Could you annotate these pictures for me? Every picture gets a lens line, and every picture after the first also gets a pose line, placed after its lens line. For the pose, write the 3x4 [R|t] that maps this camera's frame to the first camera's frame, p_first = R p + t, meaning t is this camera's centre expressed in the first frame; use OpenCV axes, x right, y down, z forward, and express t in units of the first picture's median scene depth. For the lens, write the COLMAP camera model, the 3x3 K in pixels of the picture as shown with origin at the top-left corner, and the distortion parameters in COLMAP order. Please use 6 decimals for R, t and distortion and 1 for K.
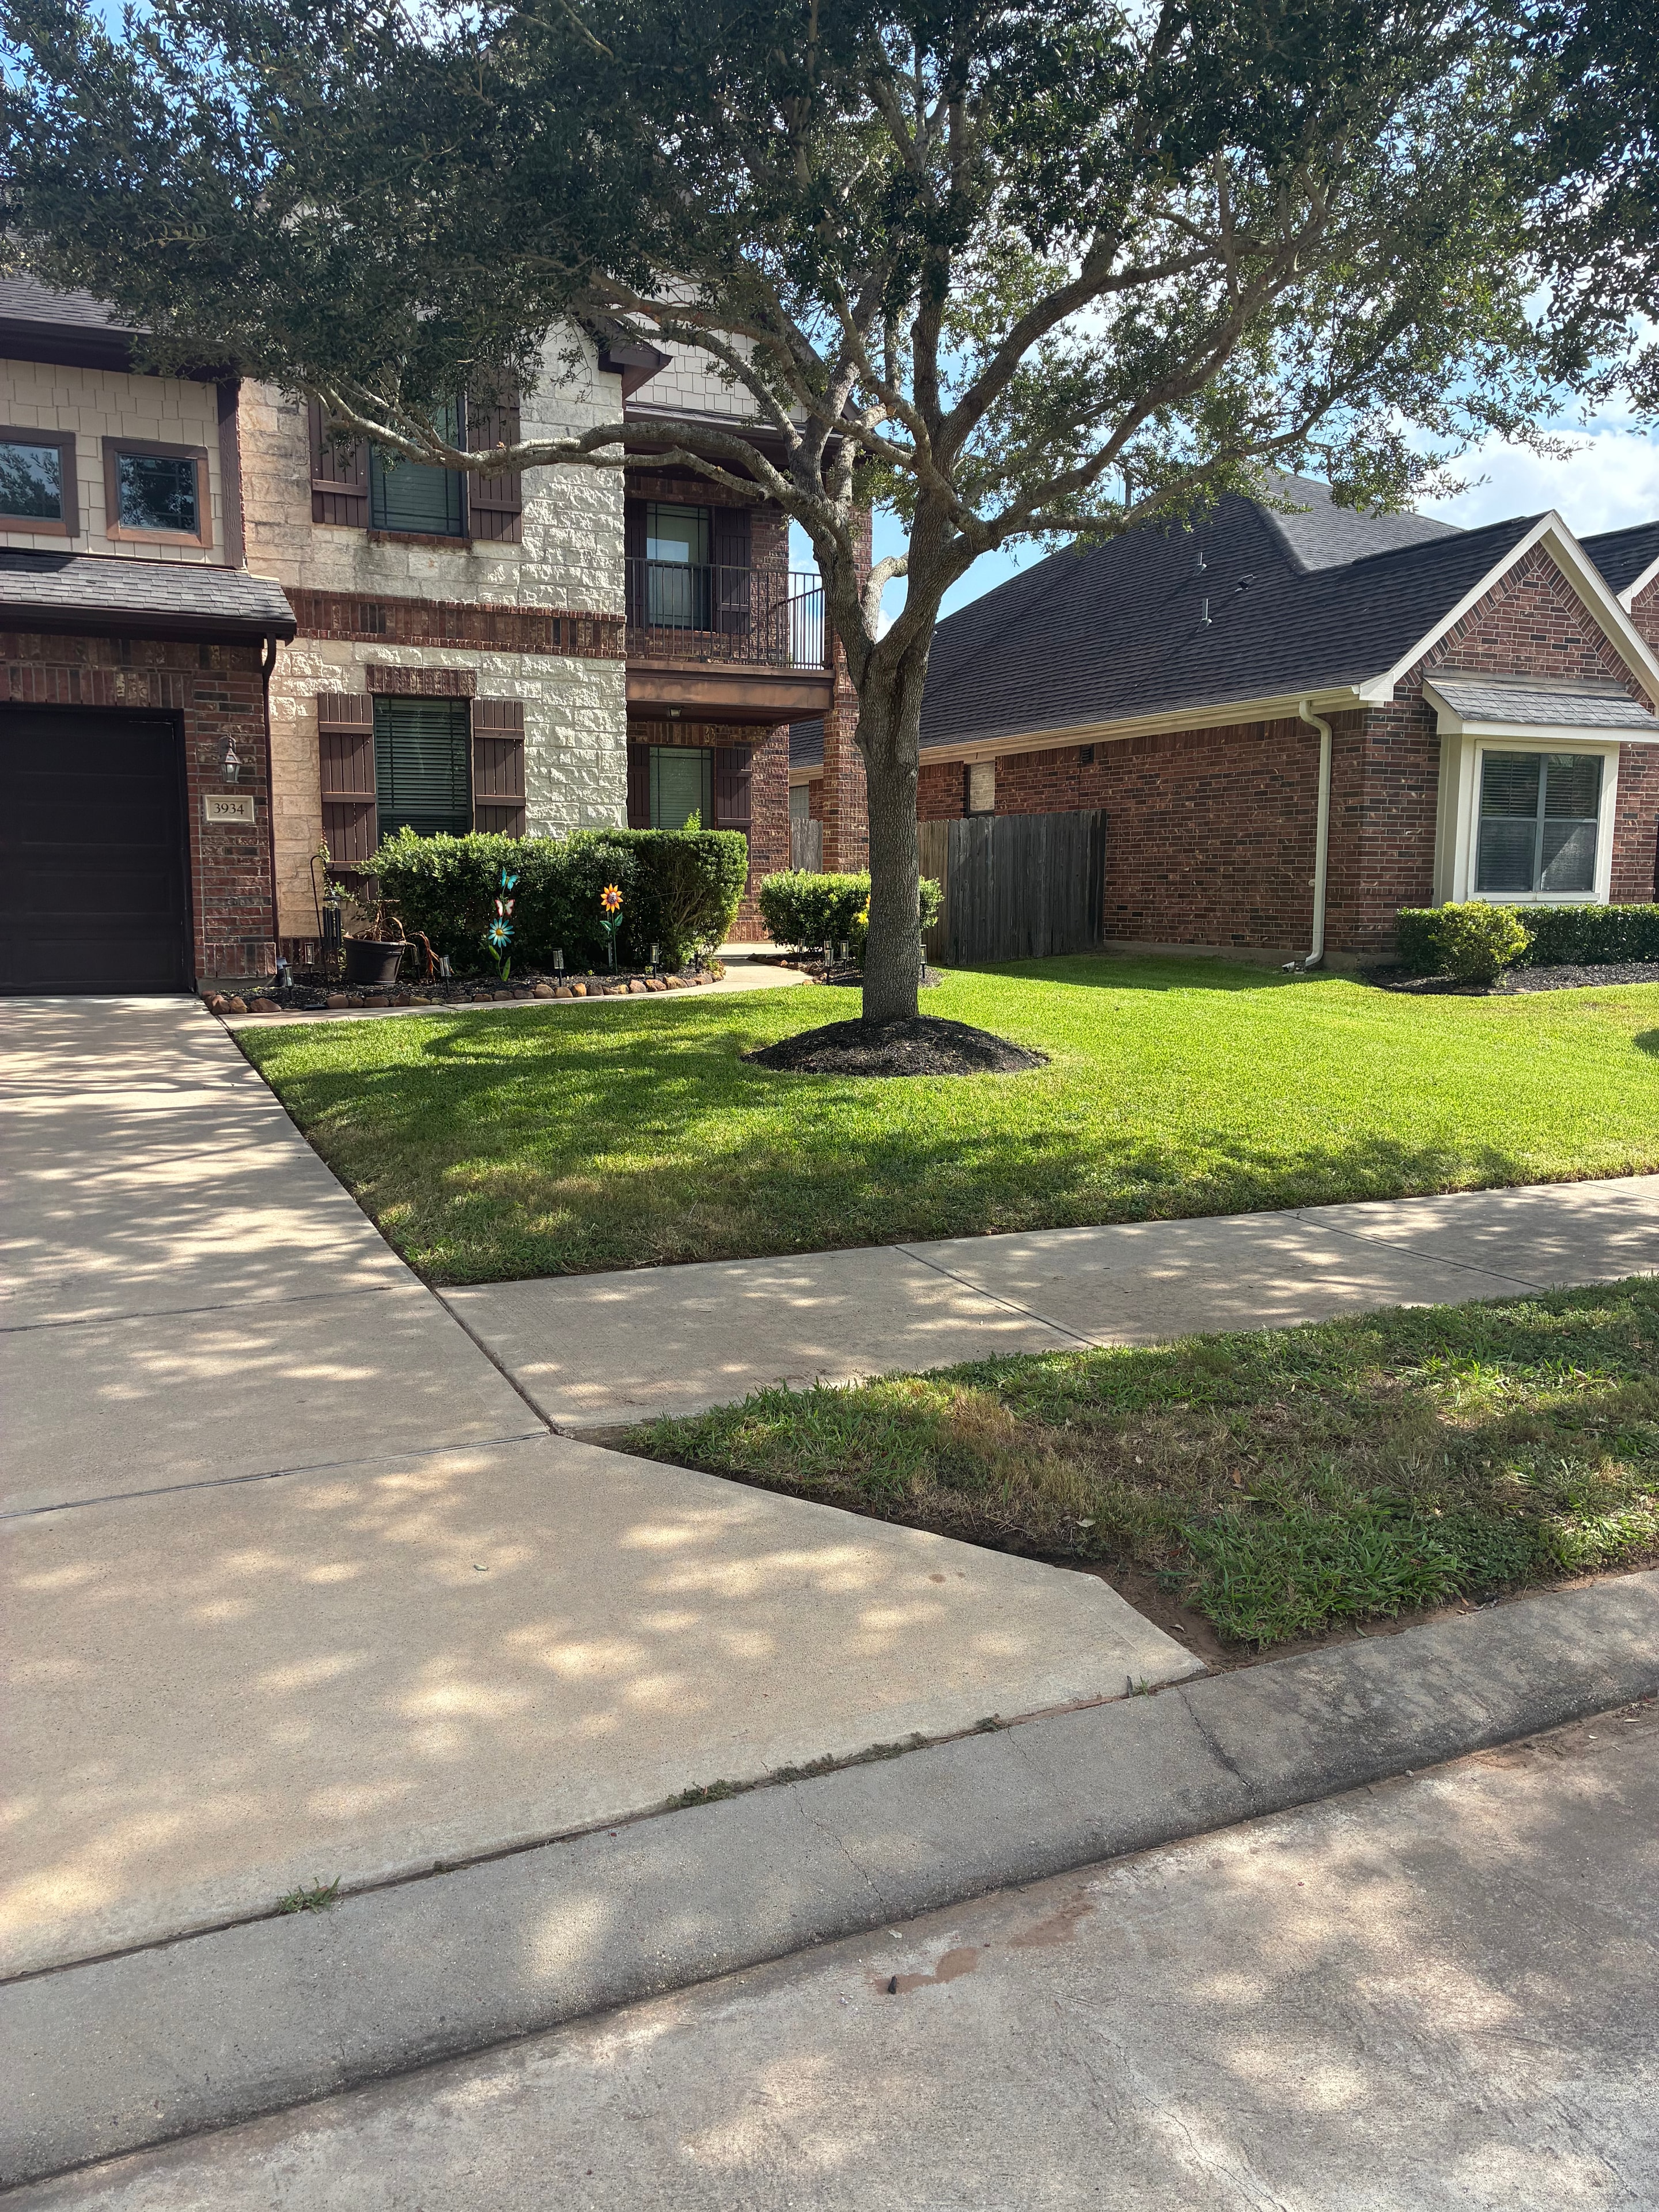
lens RADIAL K [[1684.6, 0, 828.6], [0, 1684.6, 1111.9], [0, 0, 1]] dist [-0.001286, 0.000235]
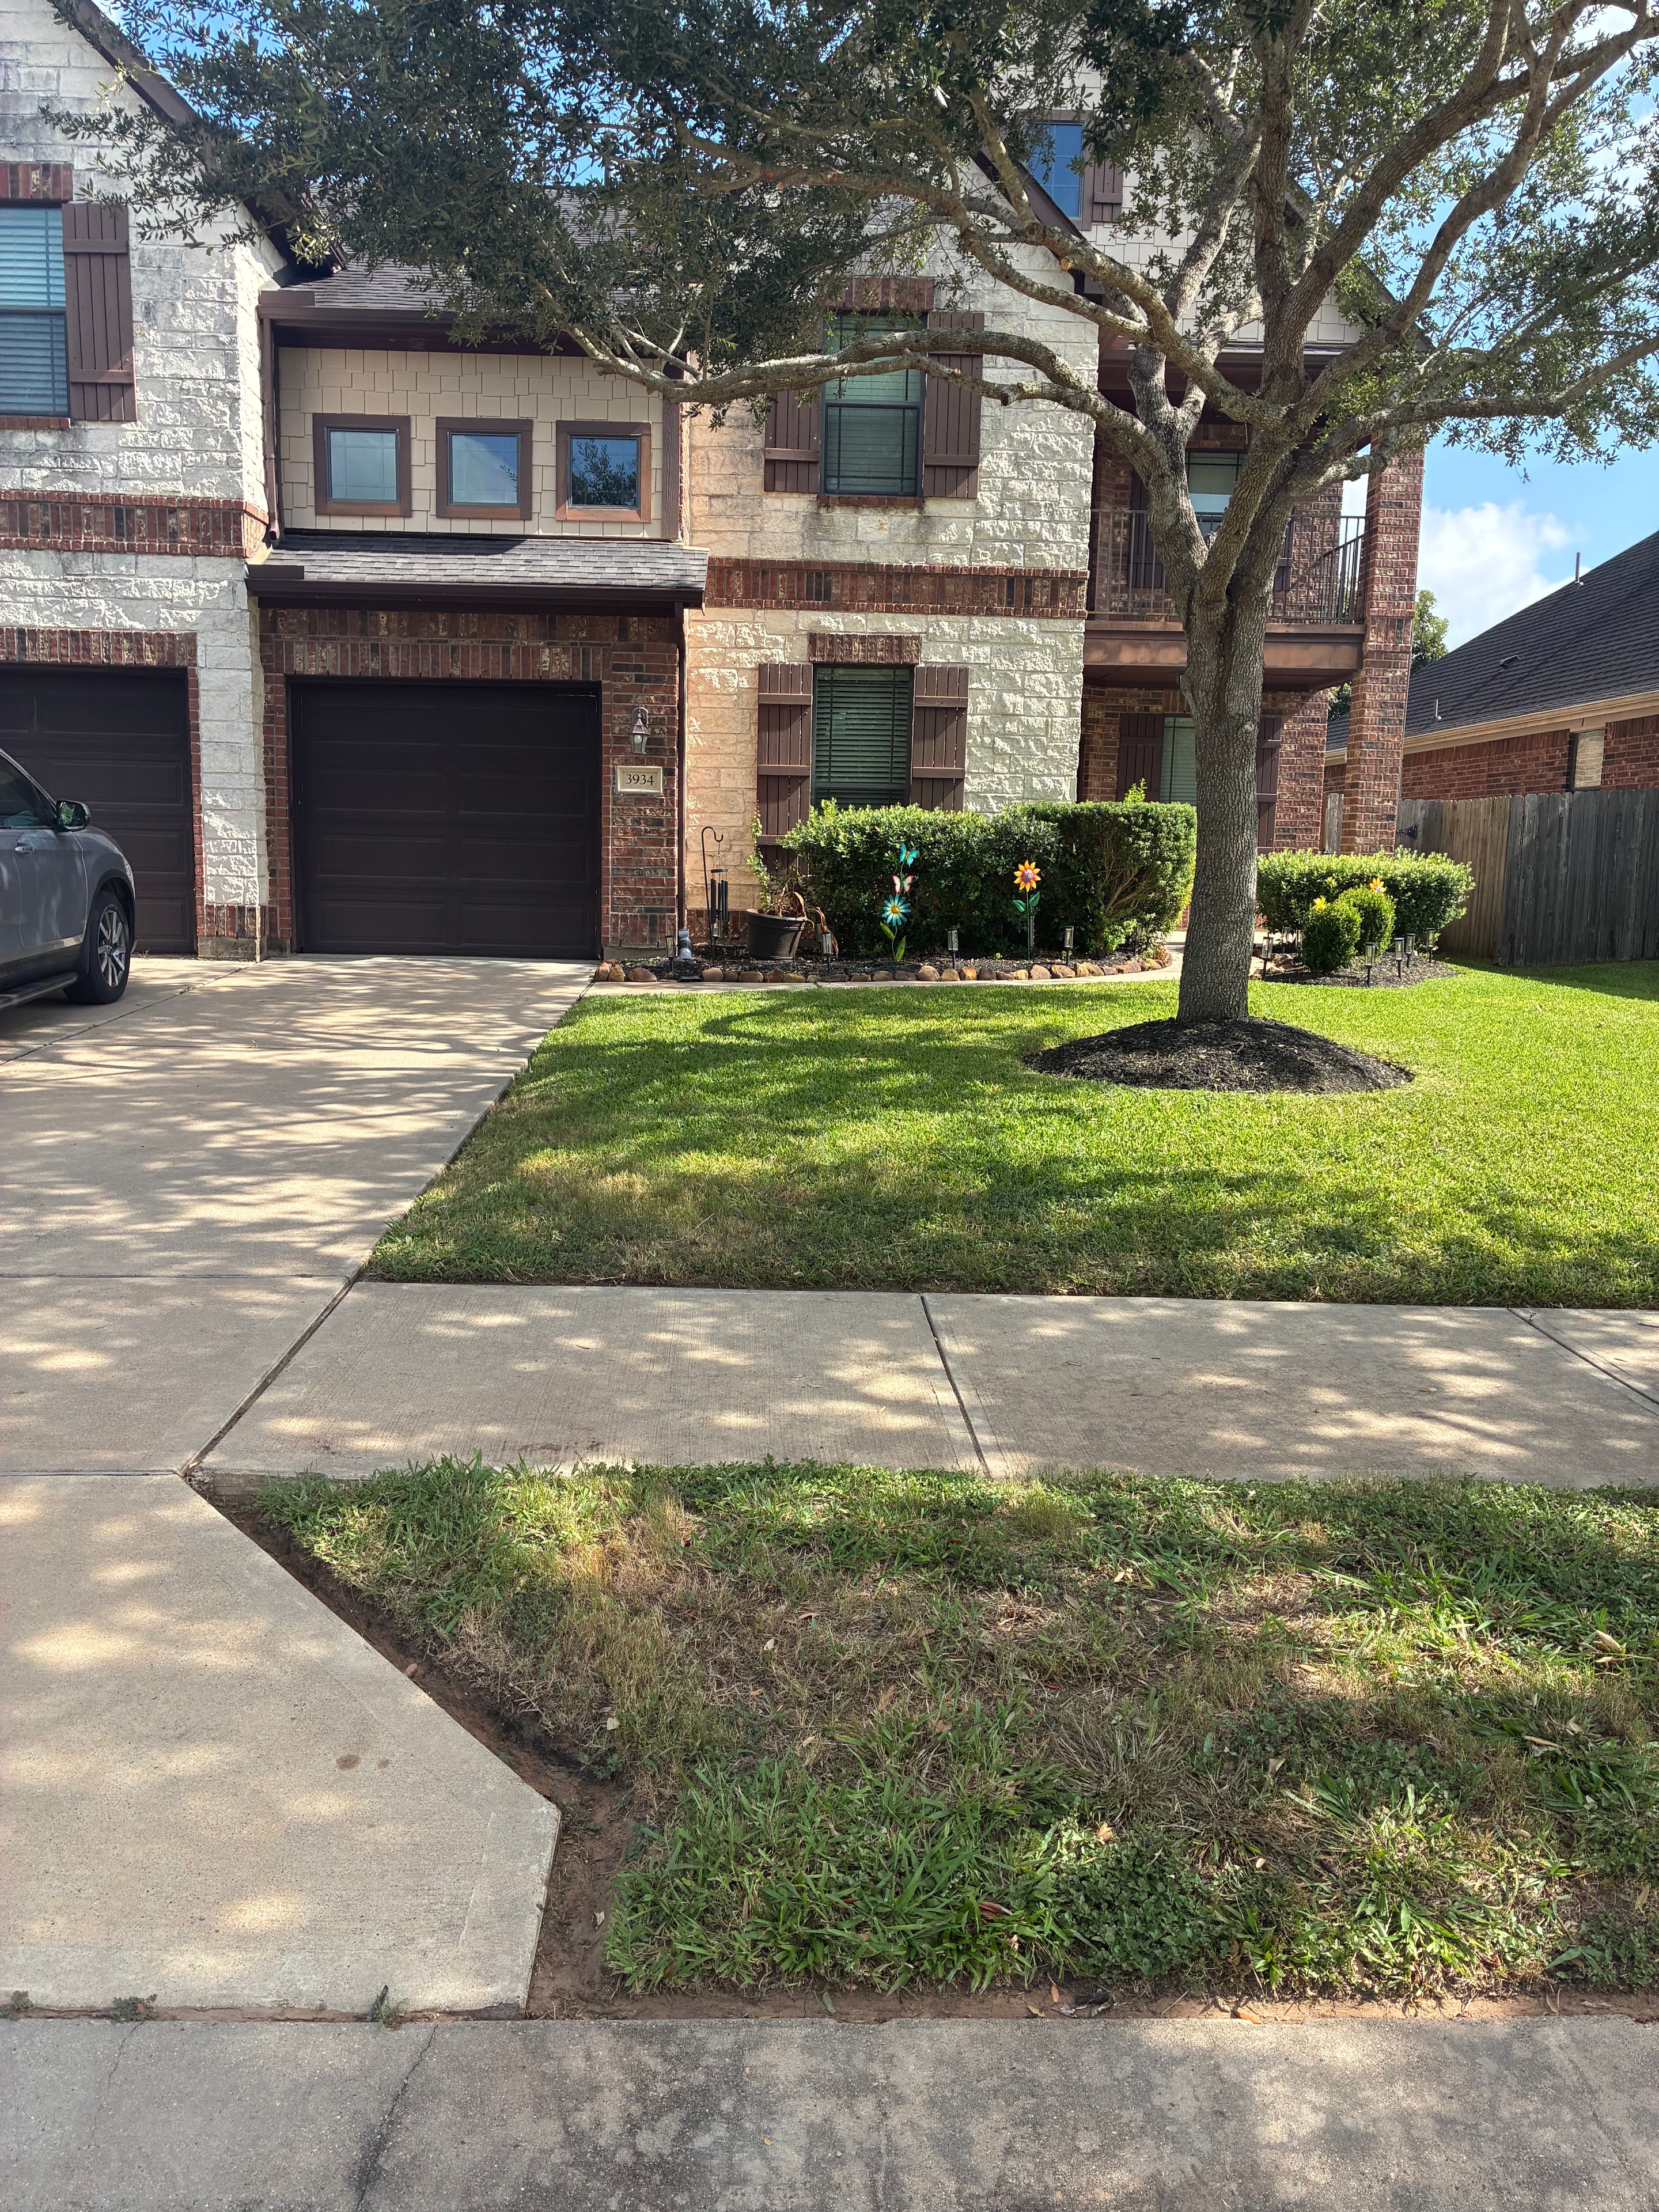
lens RADIAL K [[1684.6, 0, 826.9], [0, 1684.6, 1098.3], [0, 0, 1]] dist [-0.001286, 0.000235]
pose [[0.914110, 0.070659, -0.399262, 0.148339], [-0.070717, 0.997389, 0.014606, -0.011210], [0.399252, 0.014883, 0.916721, 0.111999]]
